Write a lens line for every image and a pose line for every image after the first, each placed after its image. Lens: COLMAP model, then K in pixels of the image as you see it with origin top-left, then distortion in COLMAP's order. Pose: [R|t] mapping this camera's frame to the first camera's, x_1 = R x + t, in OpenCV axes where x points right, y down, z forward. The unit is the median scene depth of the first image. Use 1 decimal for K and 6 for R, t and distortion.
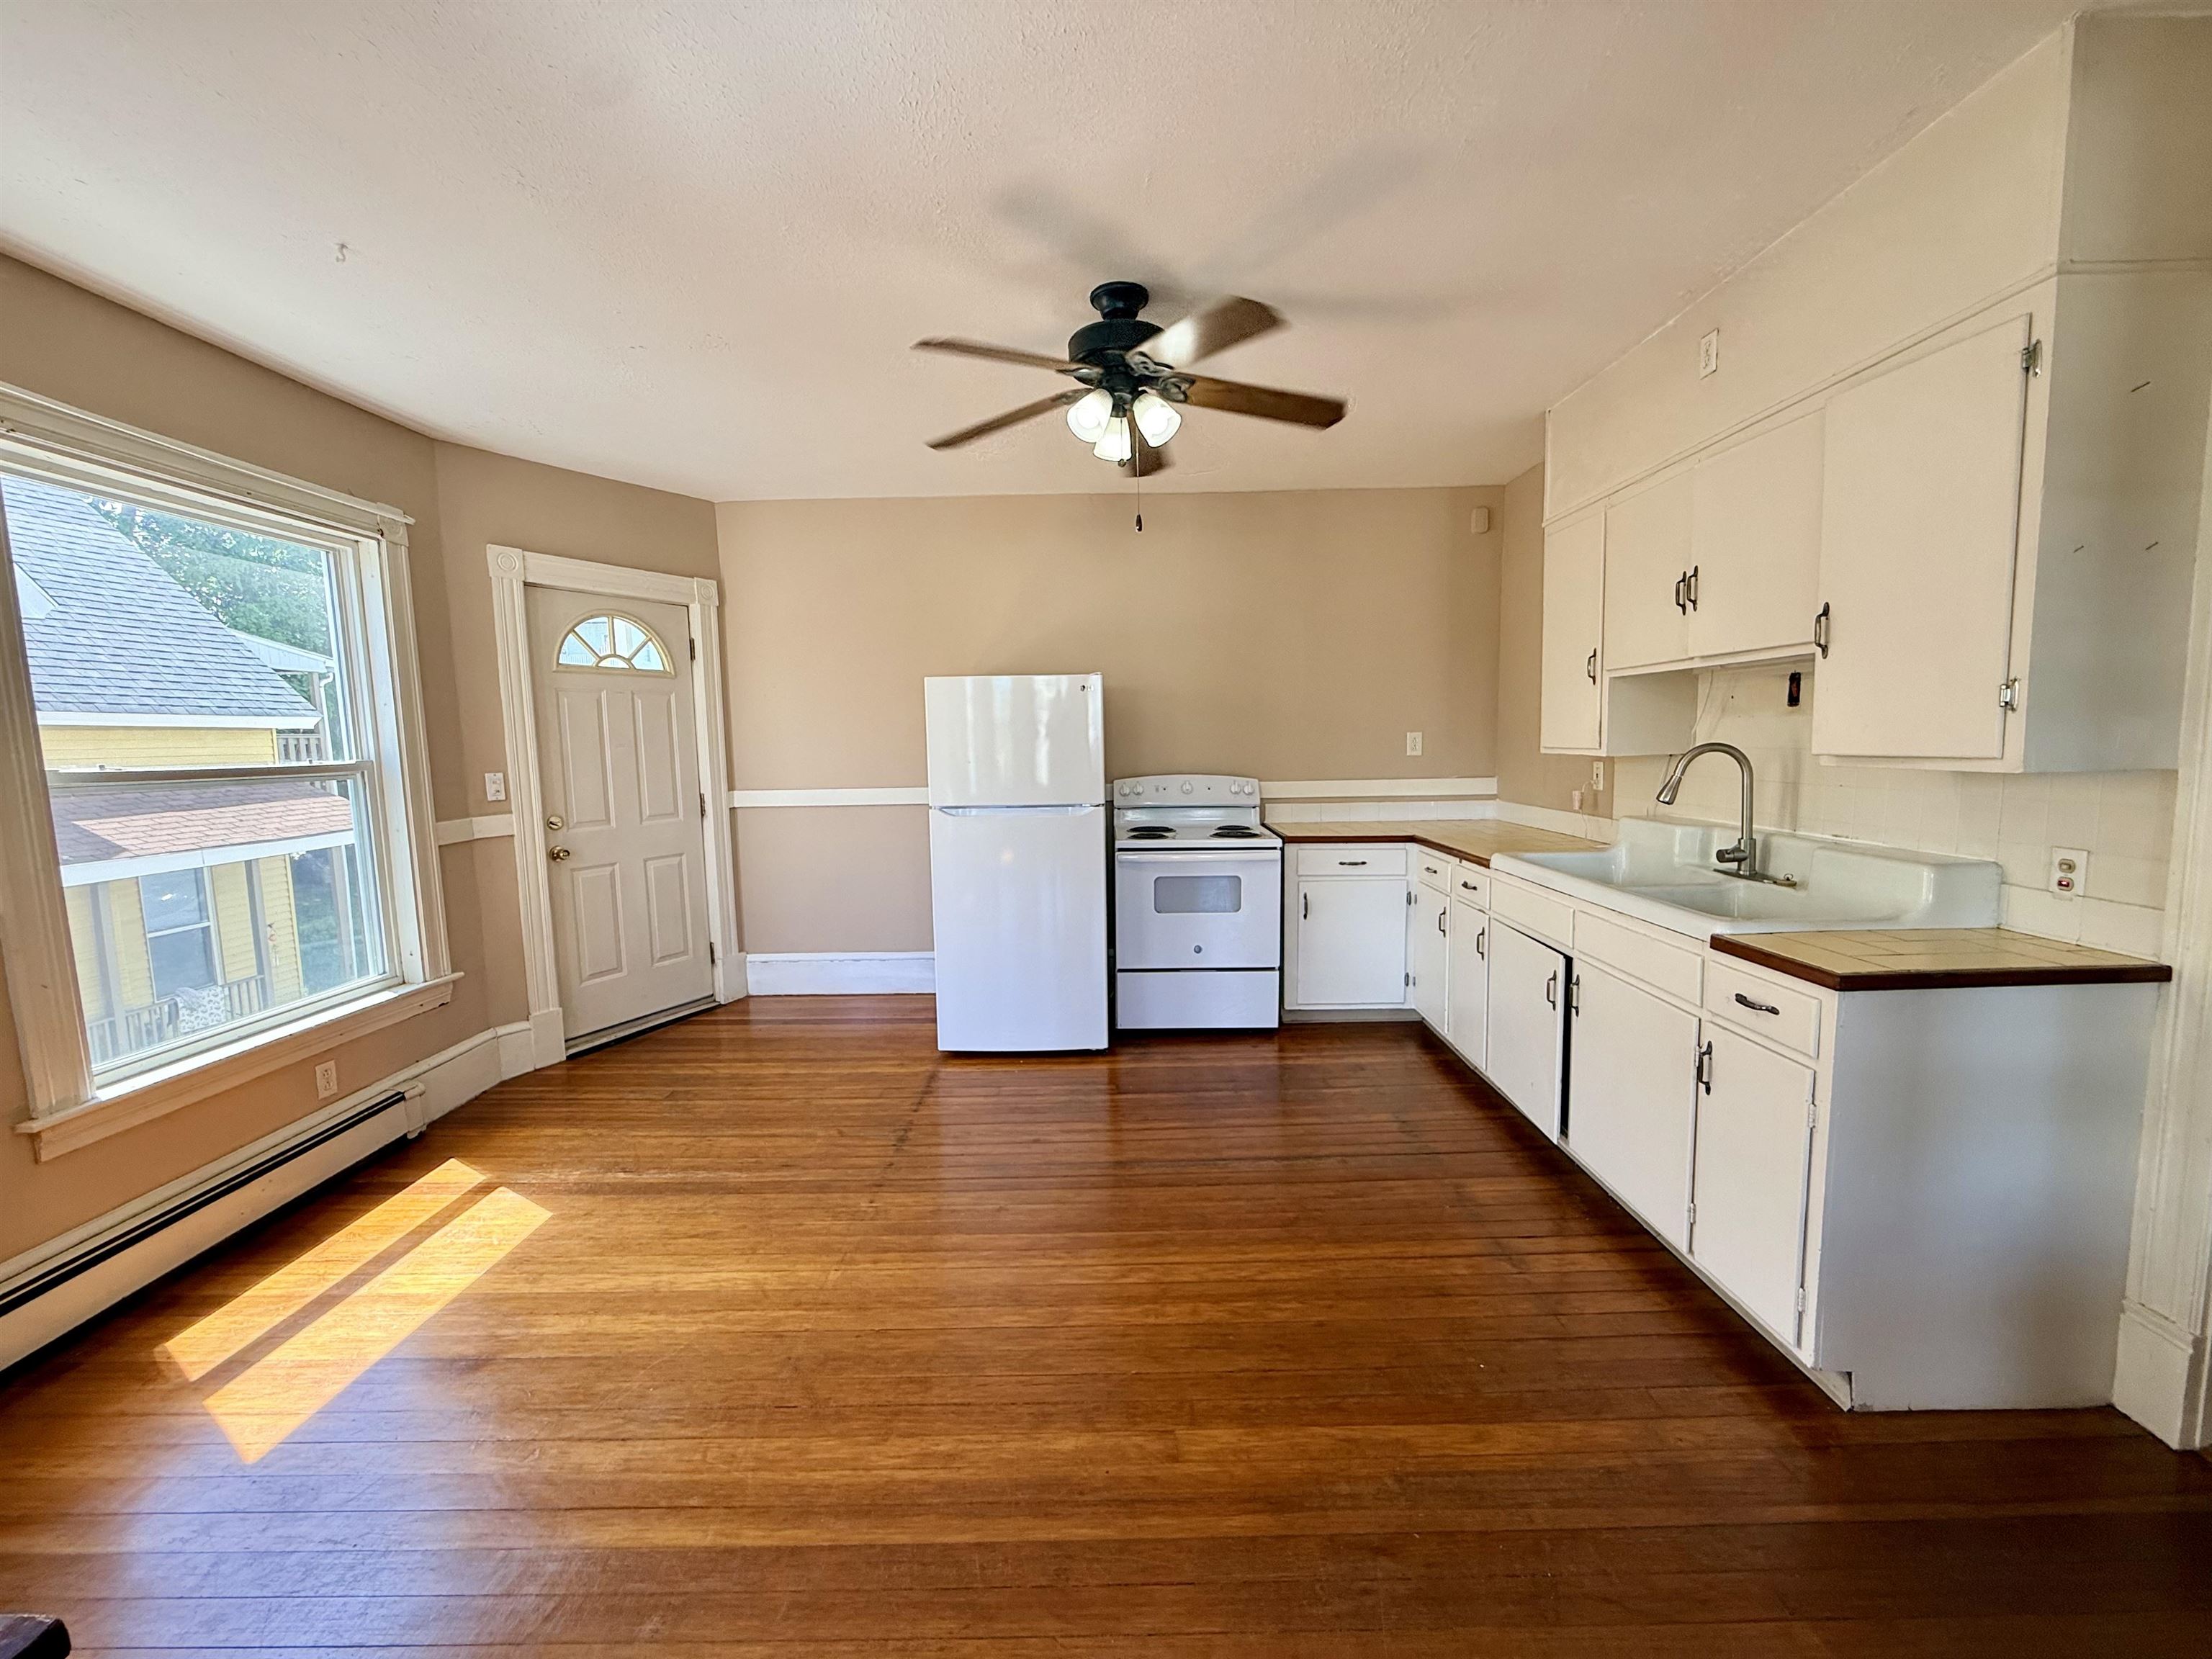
lens RADIAL K [[897.6, 0, 1106.0], [0, 897.6, 829.5], [0, 0, 1]] dist [-0.034715, 0.000066]
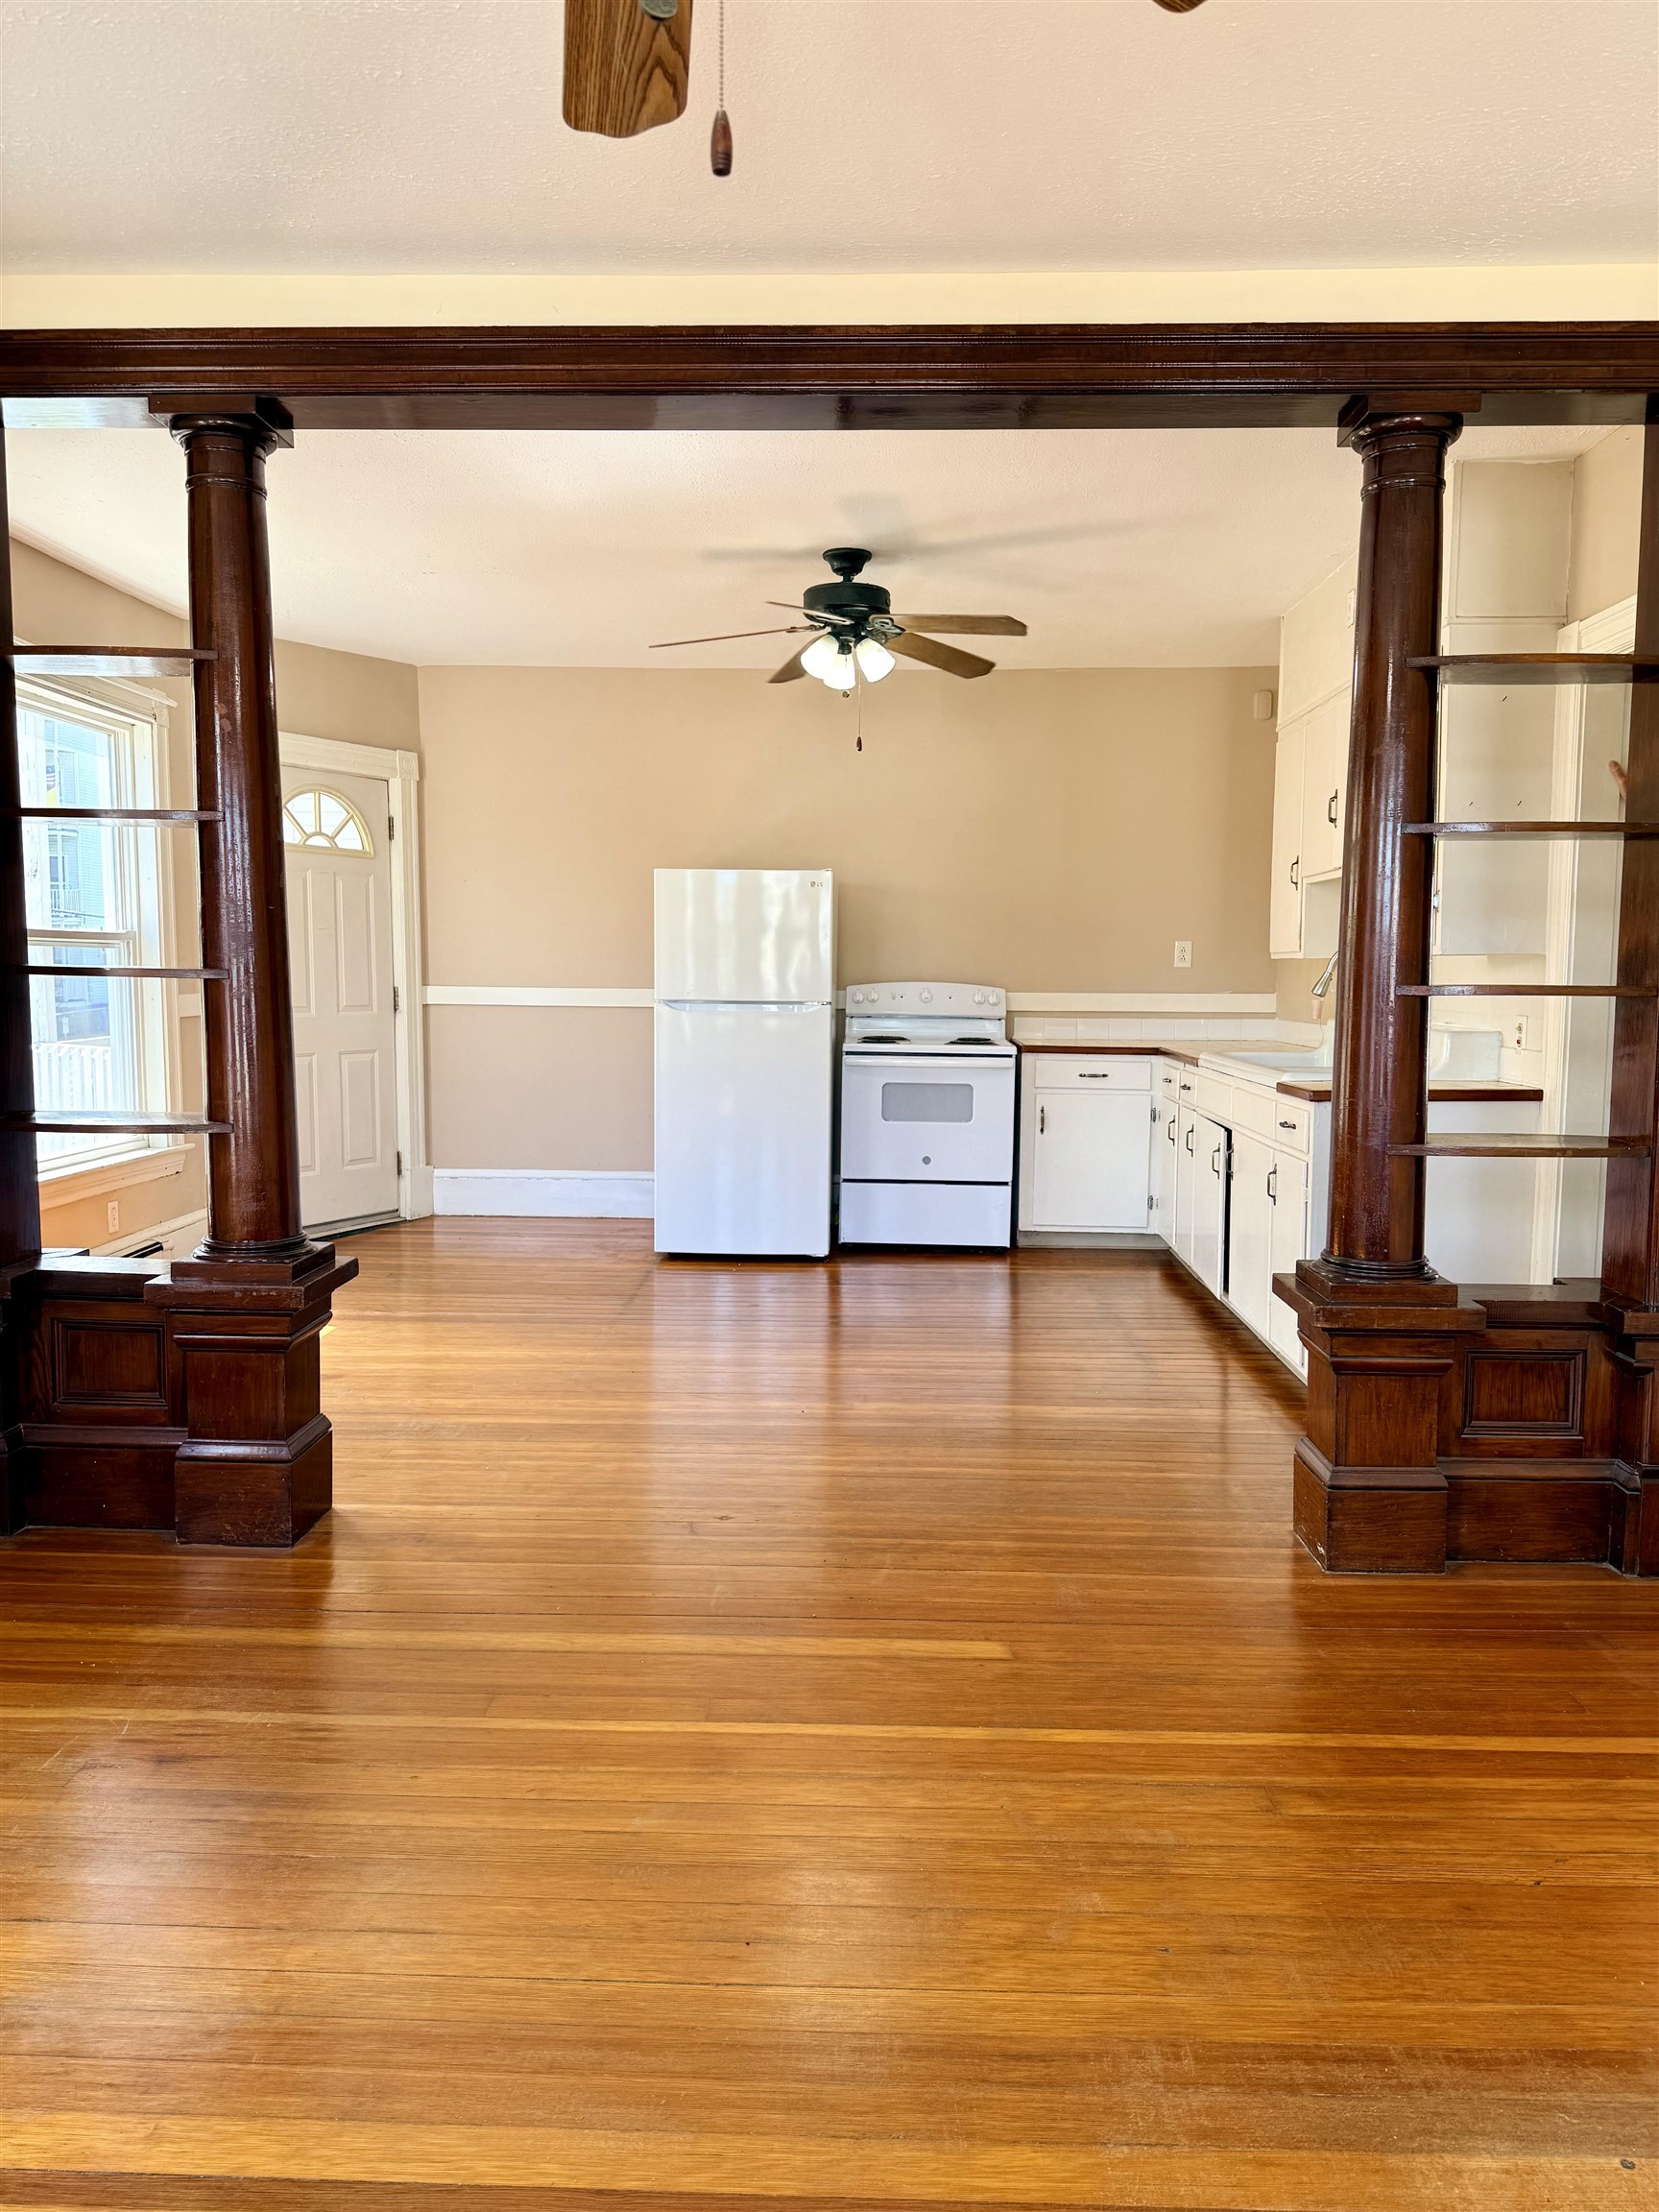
lens RADIAL K [[1538.2, 0, 829.5], [0, 1538.2, 1106.0], [0, 0, 1]] dist [0.068532, -0.081847]
pose [[0.999266, 0.029257, -0.024718, 0.037989], [-0.029550, 0.999496, -0.011593, 0.096953], [0.024367, 0.012315, 0.999627, -0.634288]]
